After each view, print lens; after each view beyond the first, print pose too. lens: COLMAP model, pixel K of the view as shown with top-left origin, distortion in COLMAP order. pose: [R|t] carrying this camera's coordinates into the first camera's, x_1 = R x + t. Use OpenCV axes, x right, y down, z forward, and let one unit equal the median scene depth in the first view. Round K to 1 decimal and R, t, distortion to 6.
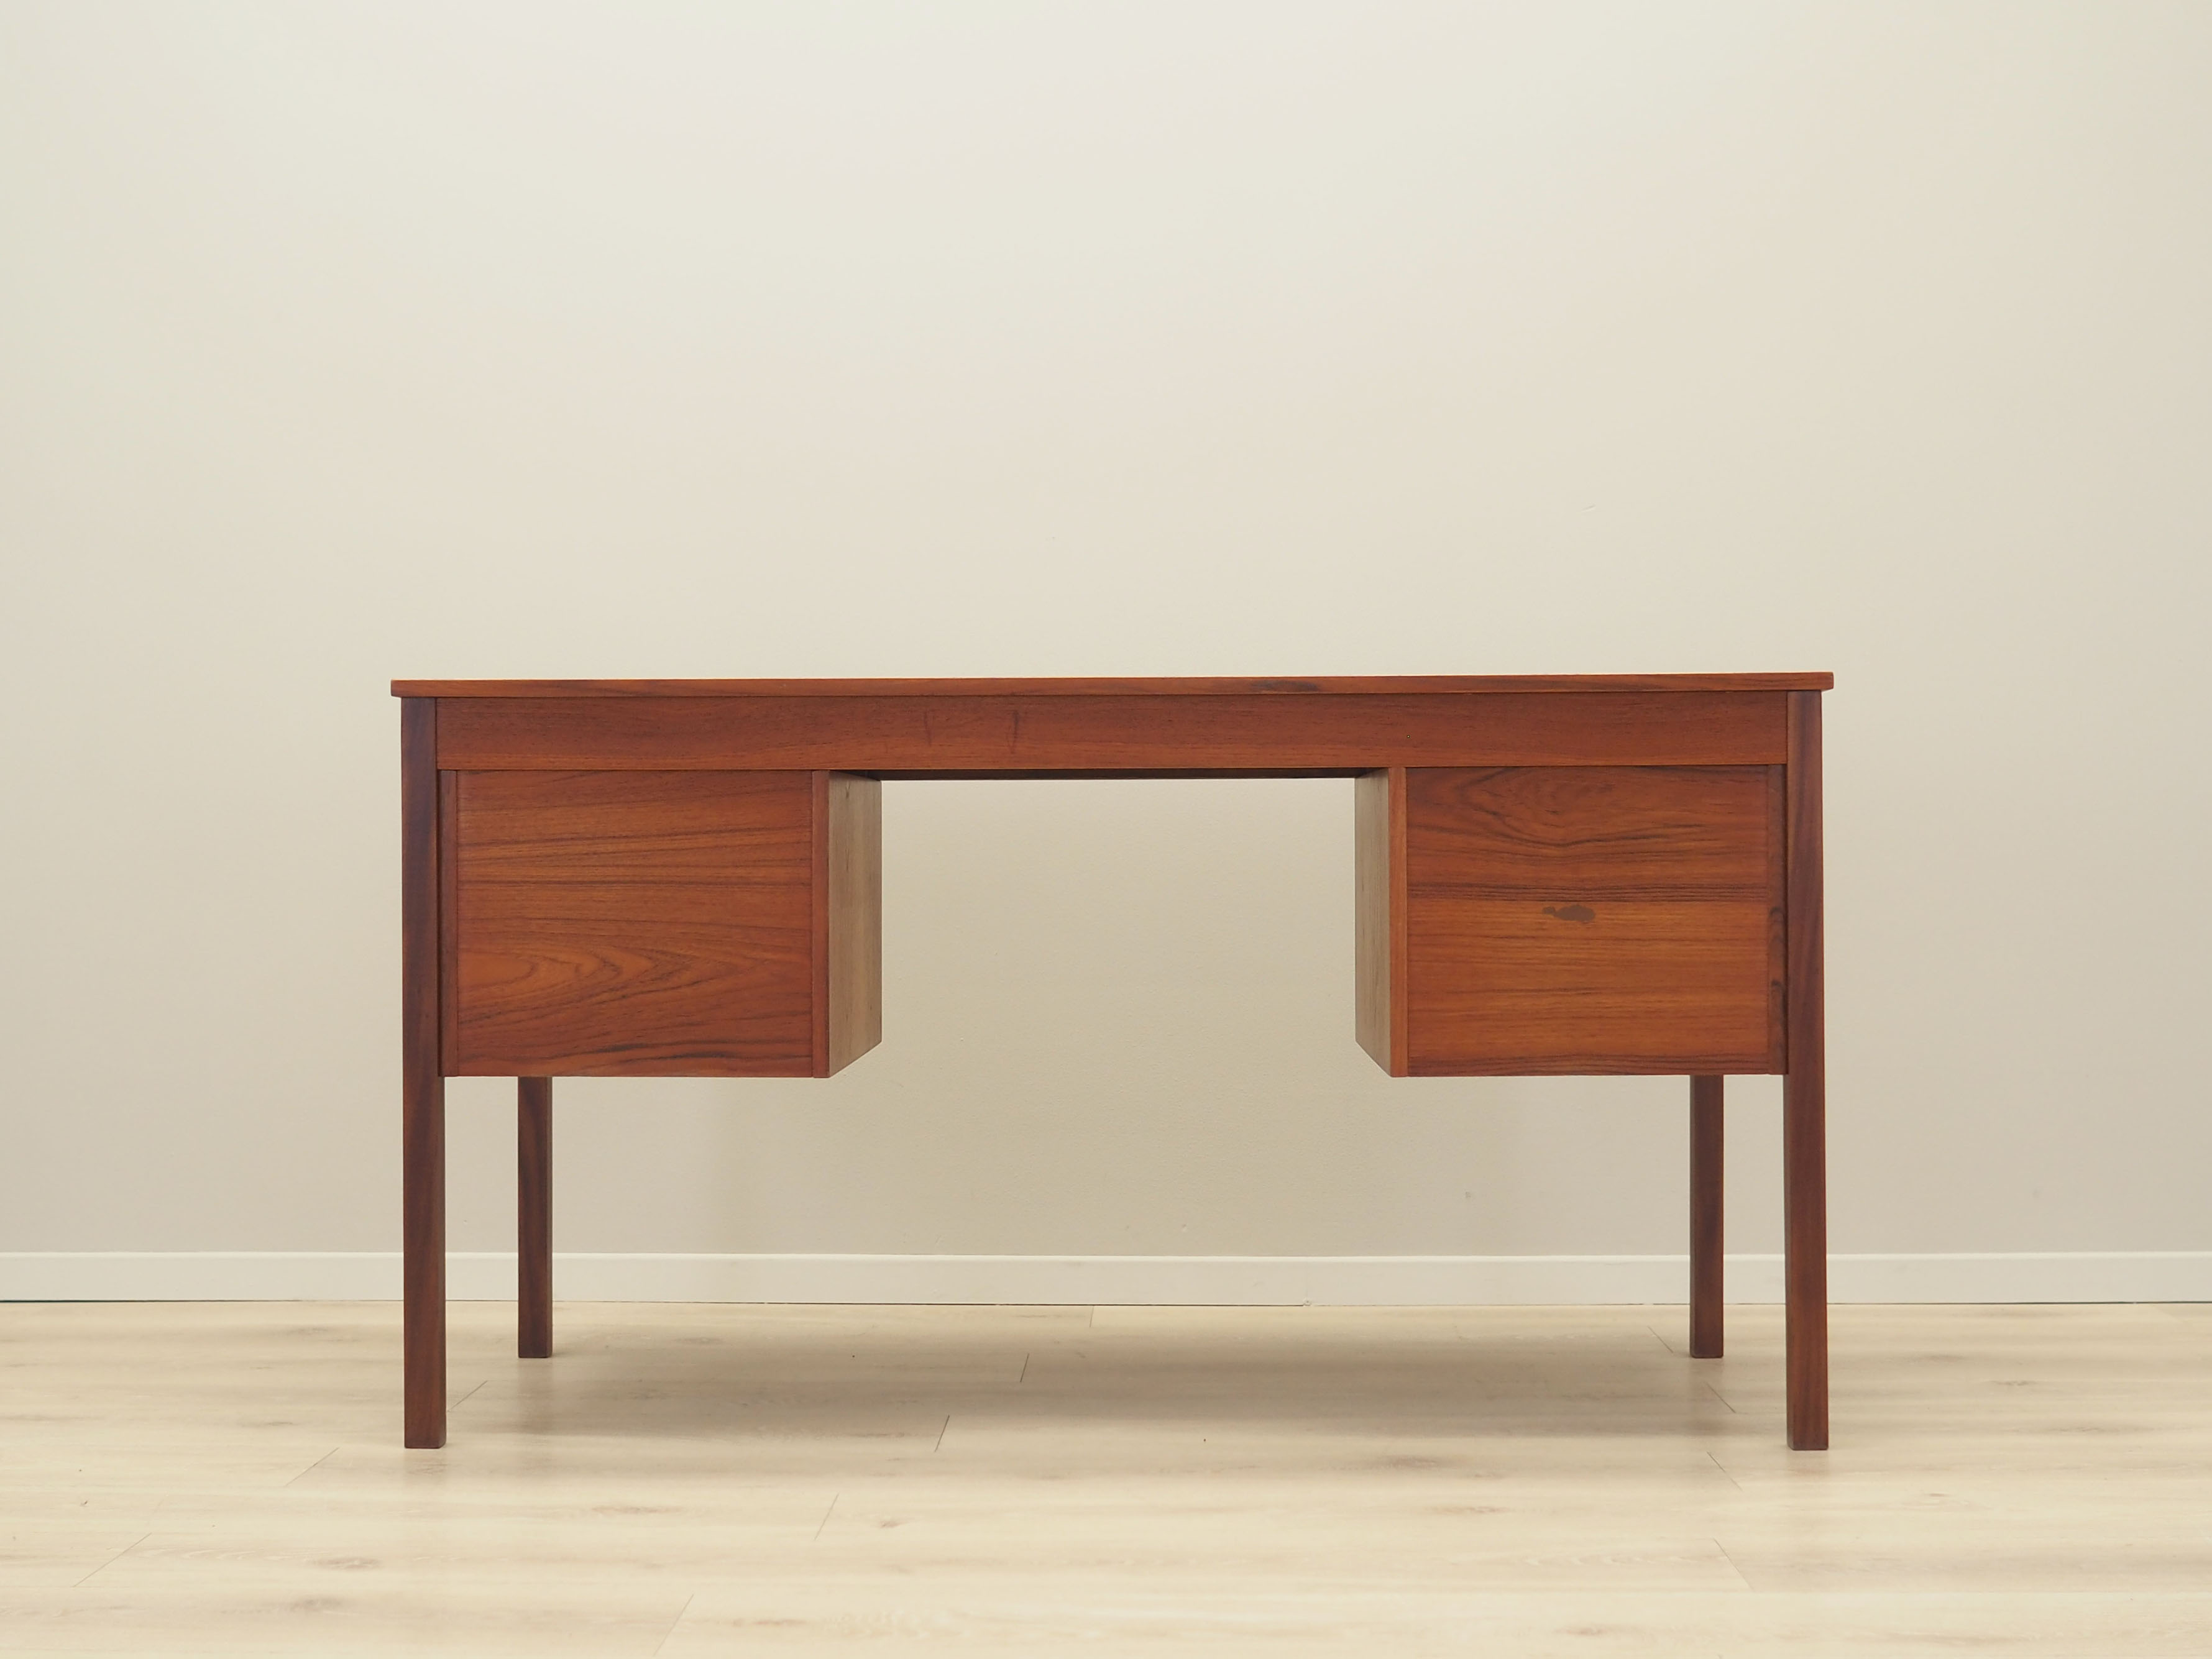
lens RADIAL K [[2346.0, 0, 1106.0], [0, 2346.0, 829.5], [0, 0, 1]] dist [-0.006355, -0.029426]
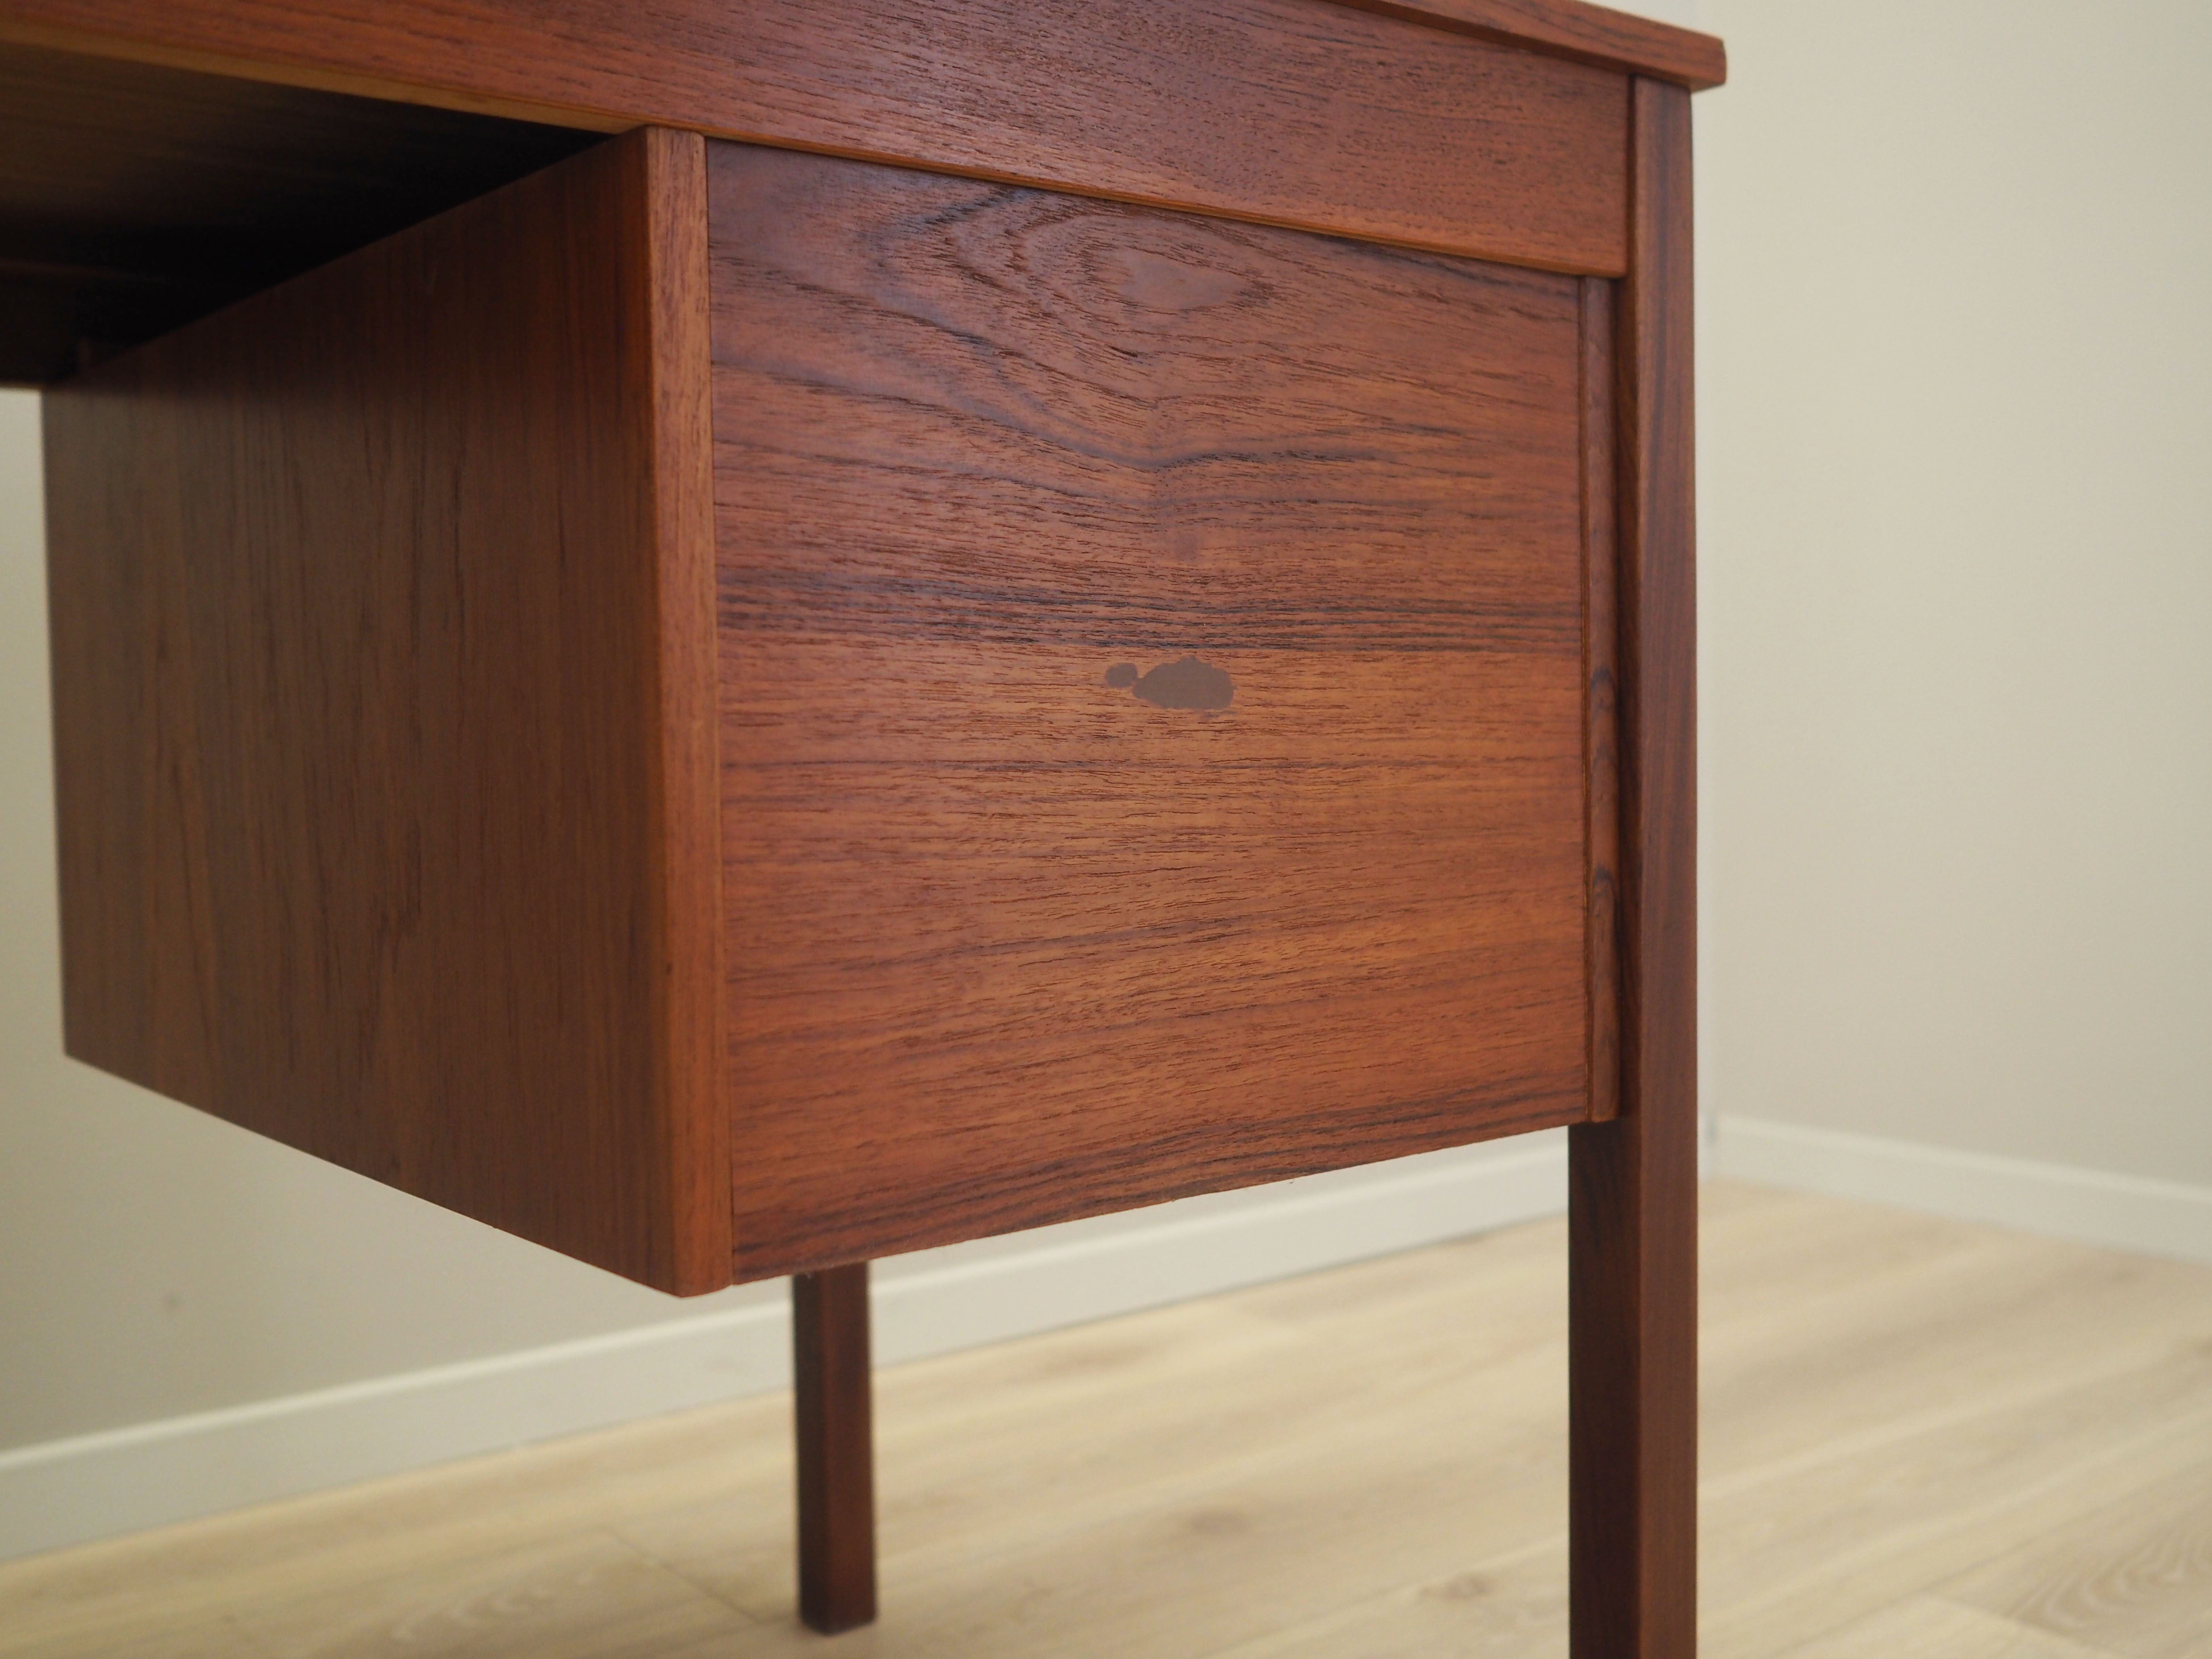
lens RADIAL K [[2346.4, 0, 1106.0], [0, 2346.4, 829.5], [0, 0, 1]] dist [-0.006355, -0.029426]
pose [[0.766943, -0.040390, 0.640442, -0.010955], [0.004190, 0.998311, 0.057942, 0.038302], [-0.641701, -0.041755, 0.765817, 0.796588]]
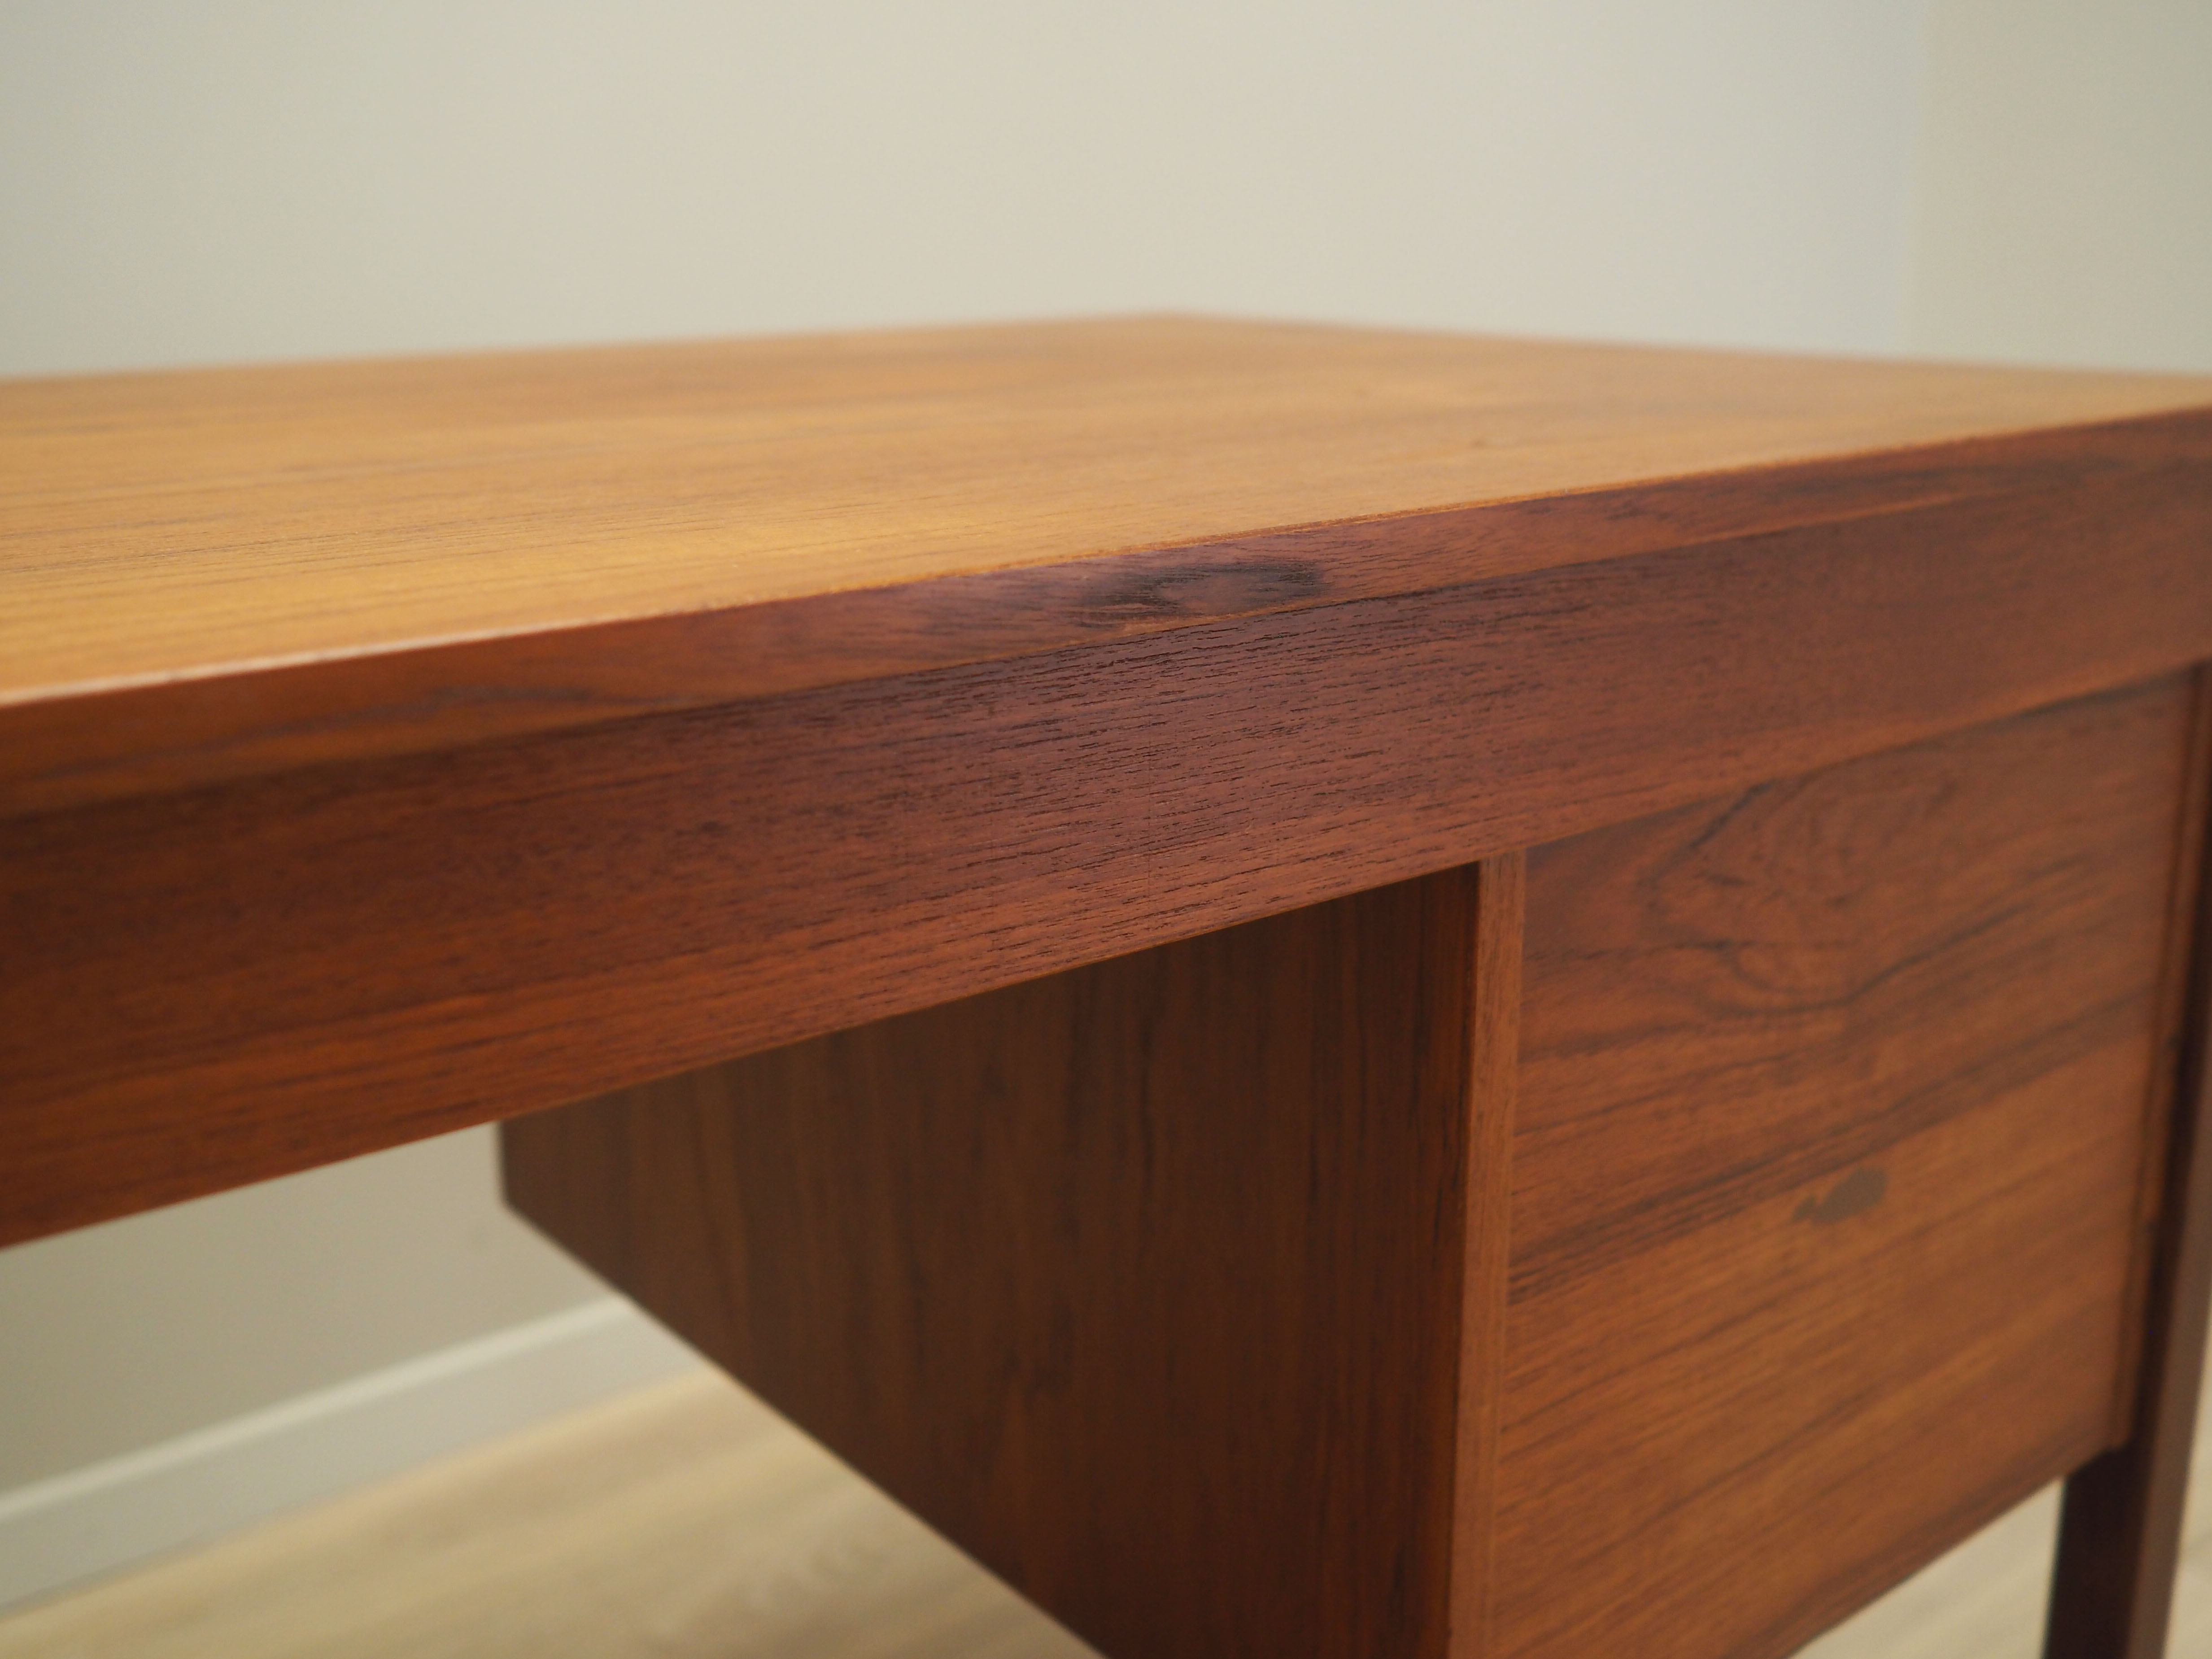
lens RADIAL K [[2346.4, 0, 1106.0], [0, 2346.4, 829.5], [0, 0, 1]] dist [-0.006355, -0.029426]
pose [[0.756914, -0.176162, 0.629323, -0.067852], [-0.004581, 0.961530, 0.274663, -0.101503], [-0.653498, -0.210779, 0.726988, 0.881875]]
